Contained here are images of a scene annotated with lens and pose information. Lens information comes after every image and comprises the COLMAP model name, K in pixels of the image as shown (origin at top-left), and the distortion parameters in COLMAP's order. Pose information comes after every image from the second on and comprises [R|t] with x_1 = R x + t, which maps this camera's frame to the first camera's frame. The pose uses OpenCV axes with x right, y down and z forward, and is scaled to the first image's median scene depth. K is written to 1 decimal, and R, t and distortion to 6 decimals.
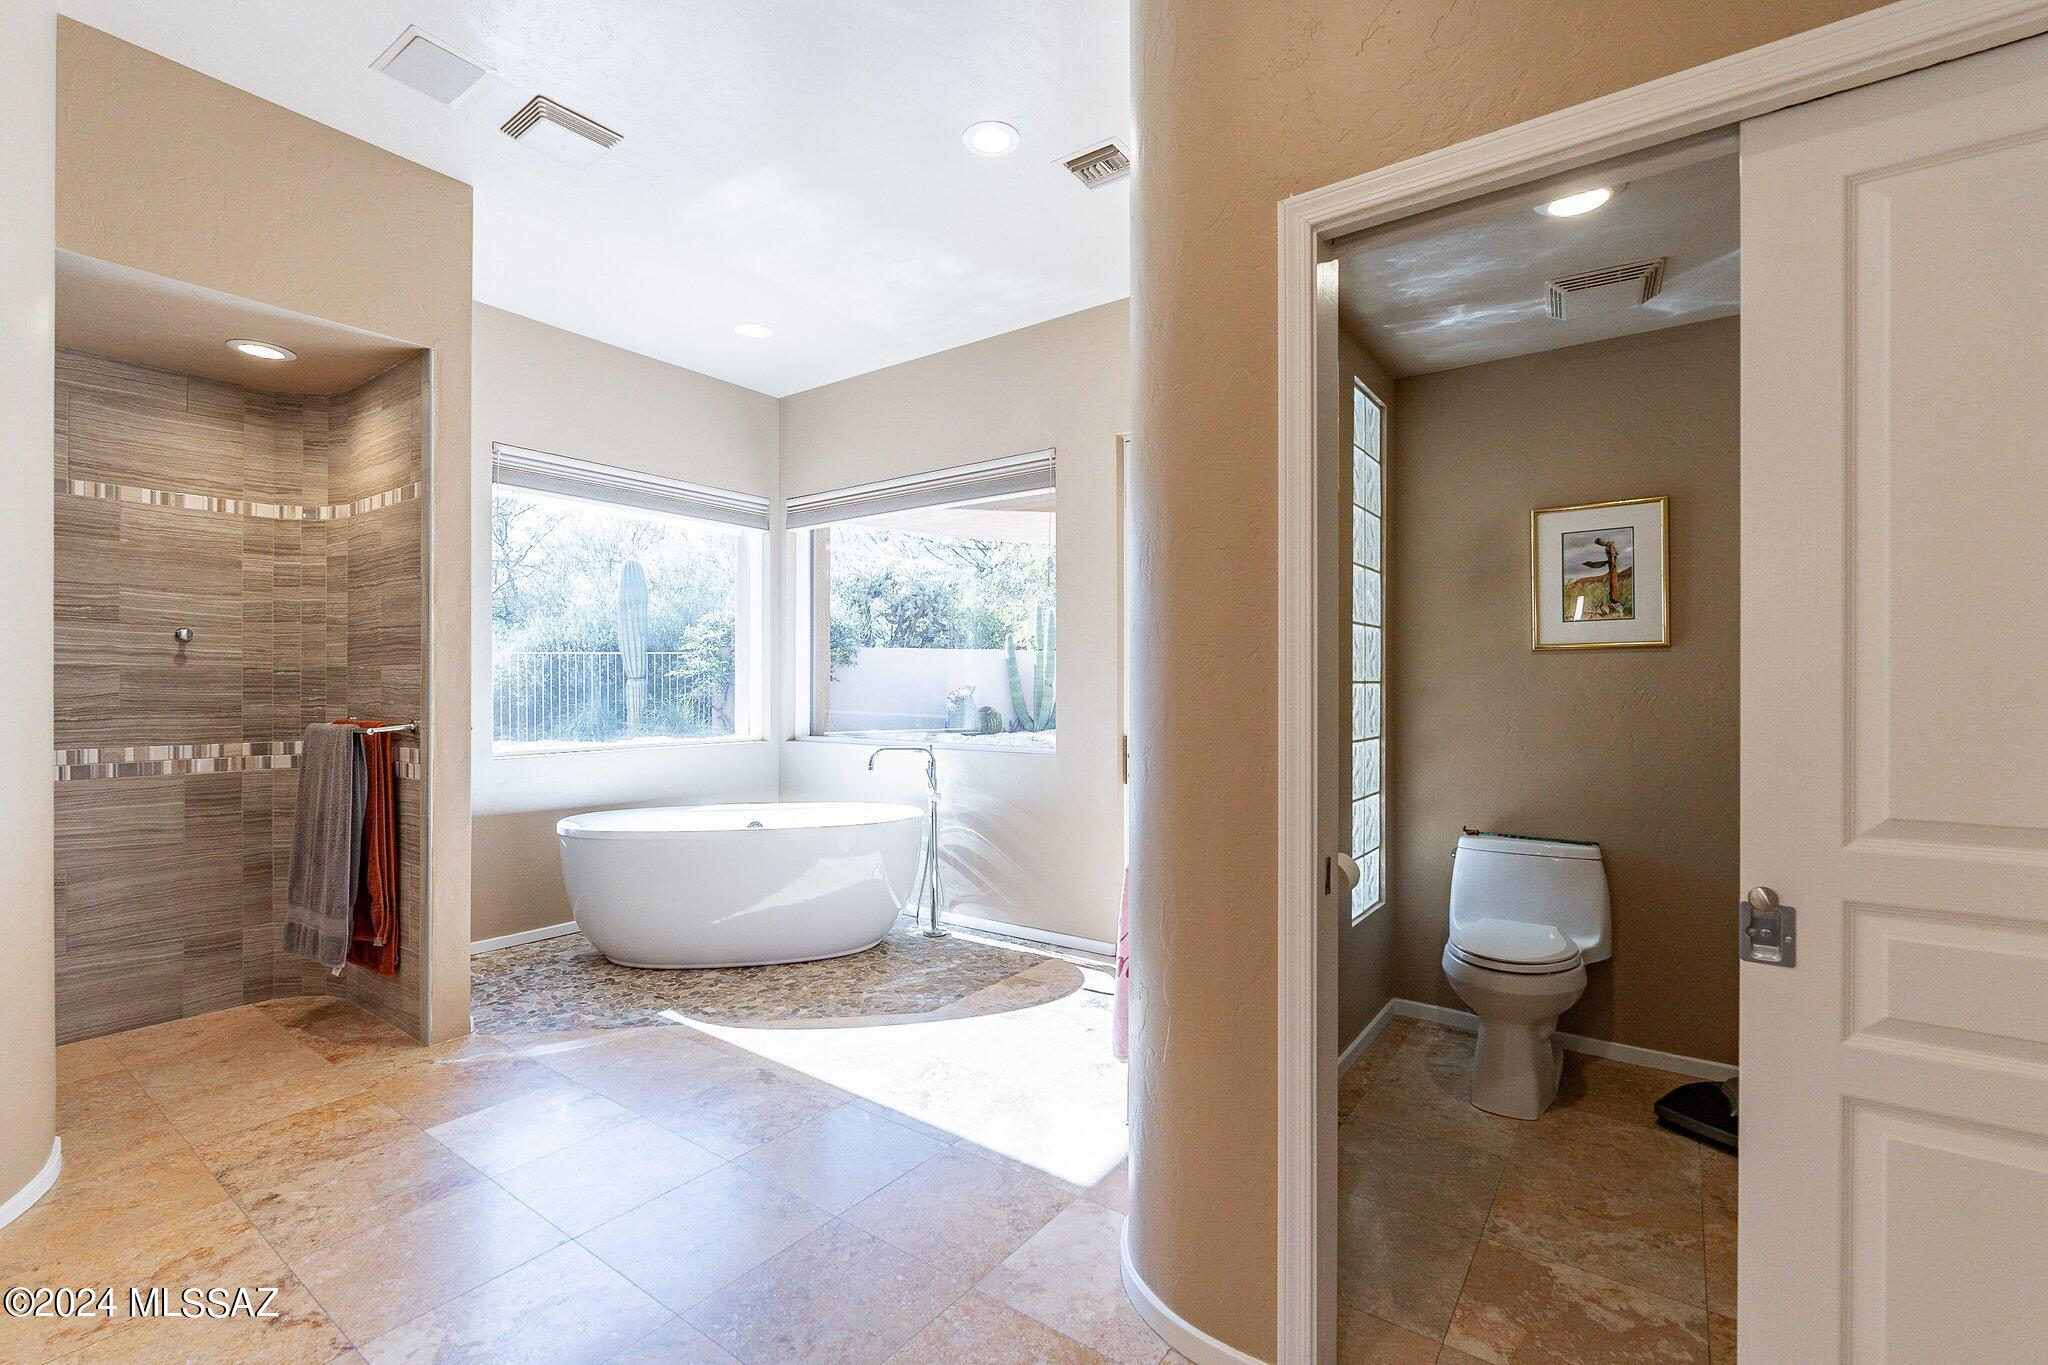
lens RADIAL K [[899.5, 0, 1015.1], [0, 899.5, 687.0], [0, 0, 1]] dist [-0.000897, -0.000380]
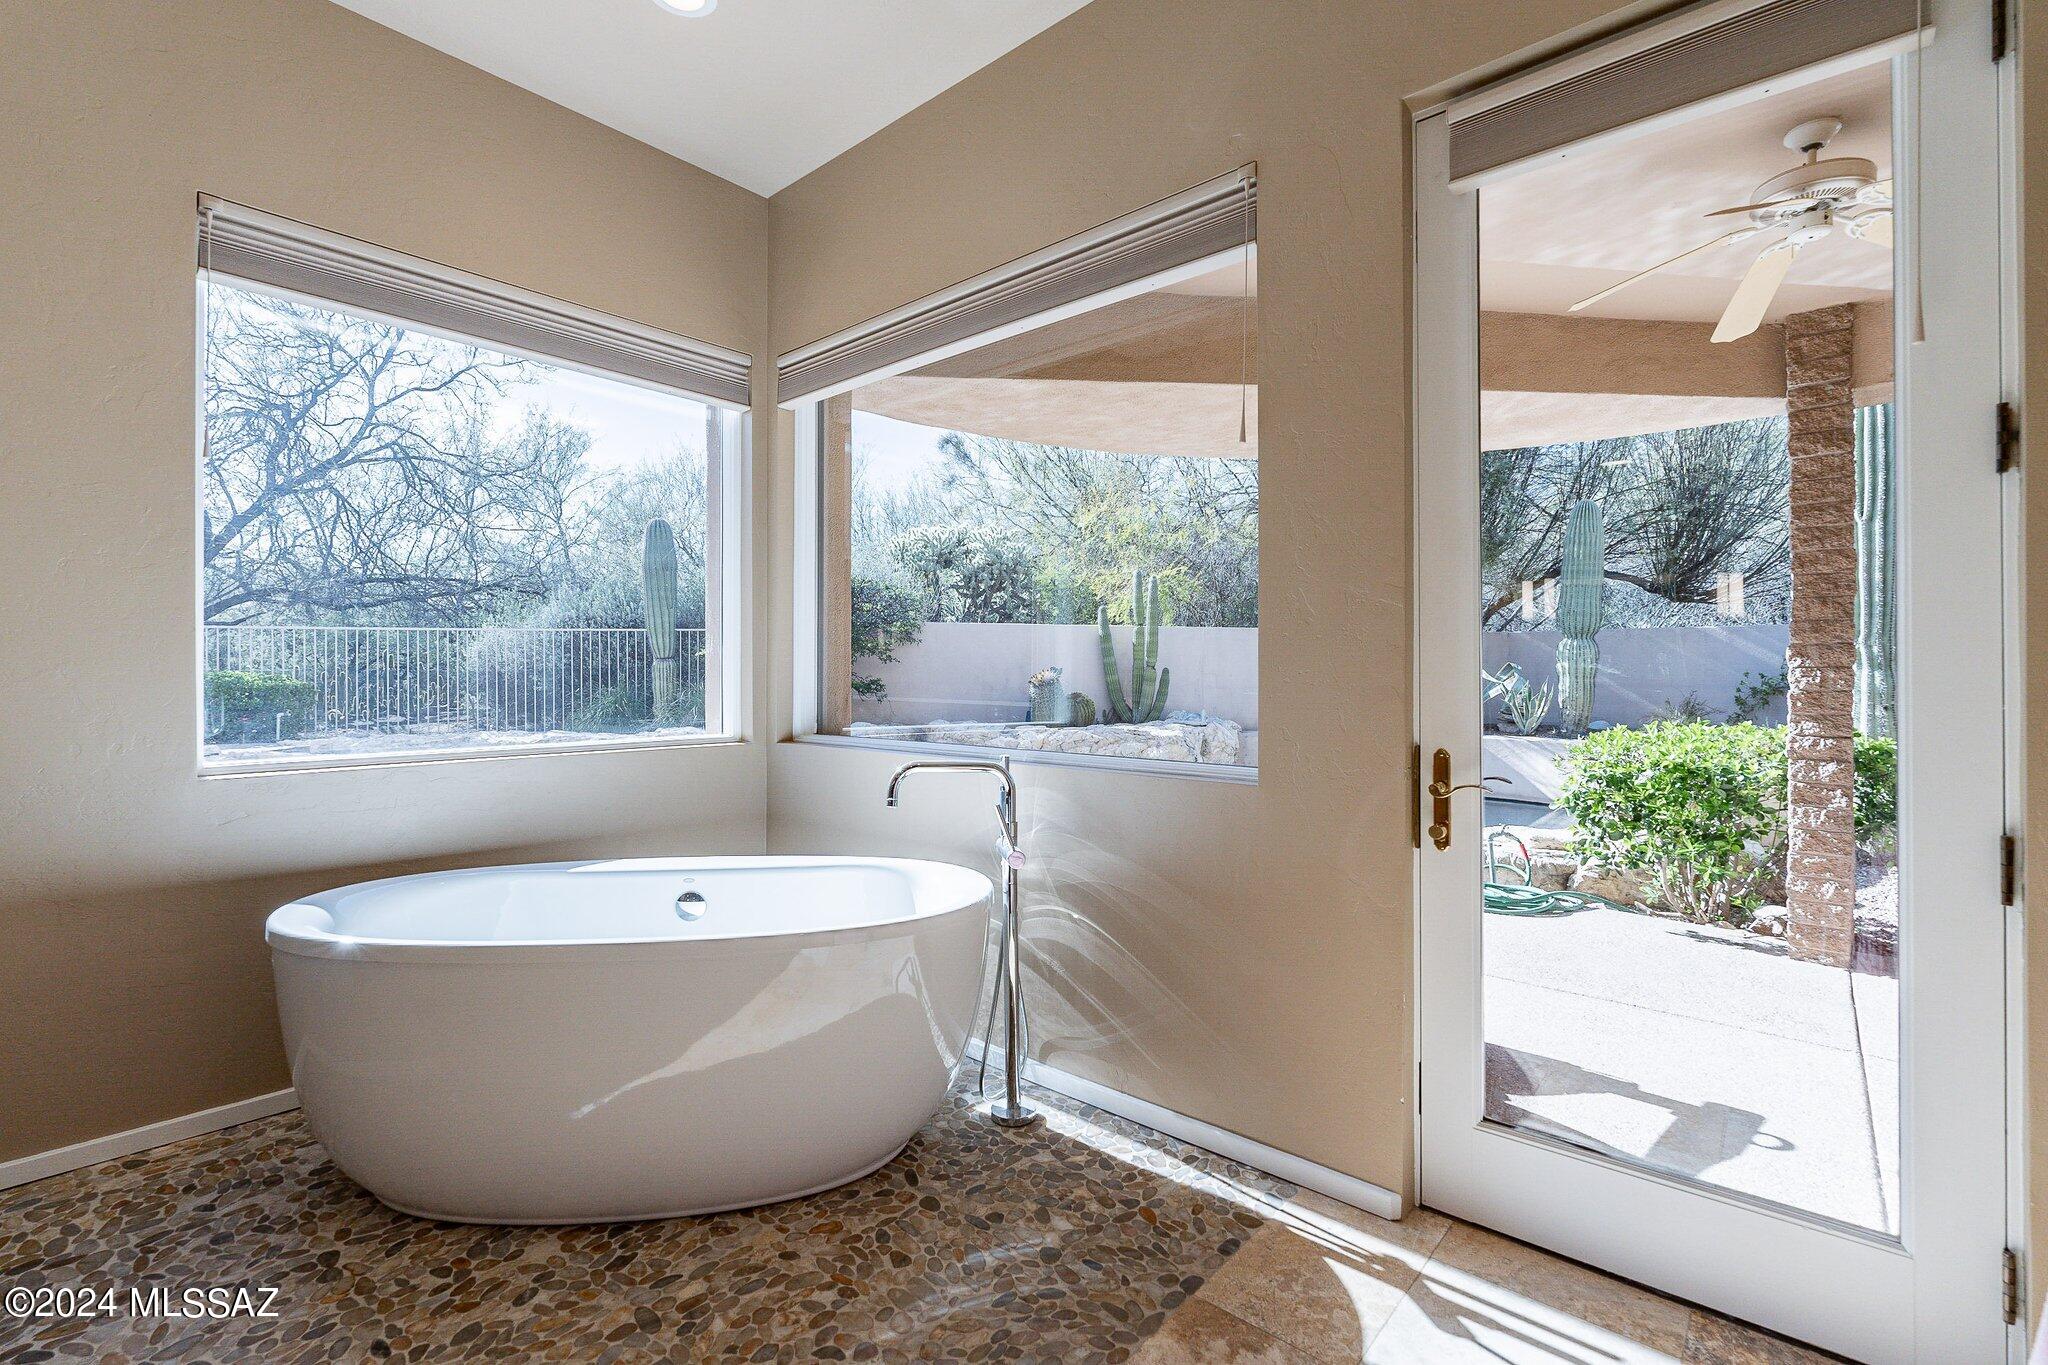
lens RADIAL K [[899.5, 0, 1040.3], [0, 899.5, 674.6], [0, 0, 1]] dist [-0.000897, -0.000380]
pose [[0.998216, 0.000583, -0.059706, -0.047469], [-0.000645, 0.999999, -0.001034, 0.018062], [0.059705, 0.001070, 0.998215, 0.530412]]
